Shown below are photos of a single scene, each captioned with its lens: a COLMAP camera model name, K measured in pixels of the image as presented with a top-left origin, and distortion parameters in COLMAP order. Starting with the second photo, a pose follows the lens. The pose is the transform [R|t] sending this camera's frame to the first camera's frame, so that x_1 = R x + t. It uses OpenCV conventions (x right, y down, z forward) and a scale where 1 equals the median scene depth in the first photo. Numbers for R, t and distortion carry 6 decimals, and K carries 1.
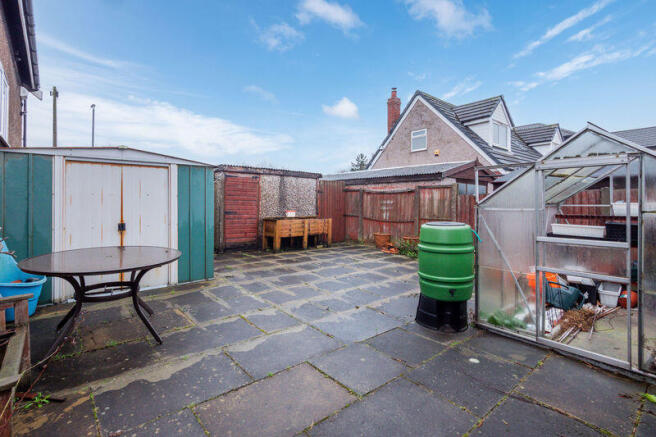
lens RADIAL K [[318.9, 0, 321.3], [0, 318.9, 204.1], [0, 0, 1]] dist [0.002047, 0.000237]
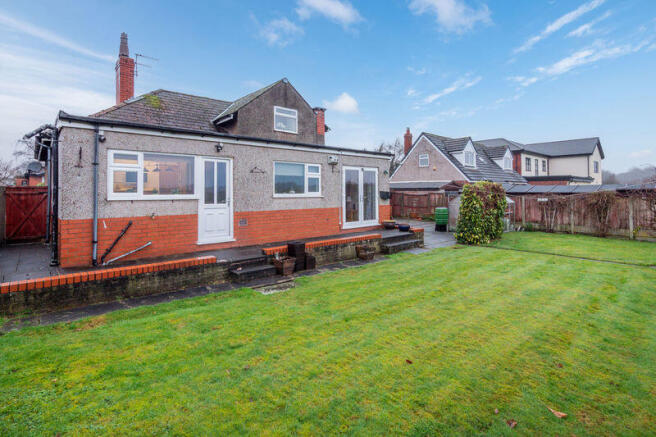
lens RADIAL K [[318.9, 0, 317.5], [0, 318.9, 190.2], [0, 0, 1]] dist [0.002047, 0.000237]
pose [[0.999864, -0.011904, 0.011424, -0.317665], [0.011959, 0.999917, -0.004777, -0.040815], [-0.011366, 0.004913, 0.999923, -0.786559]]
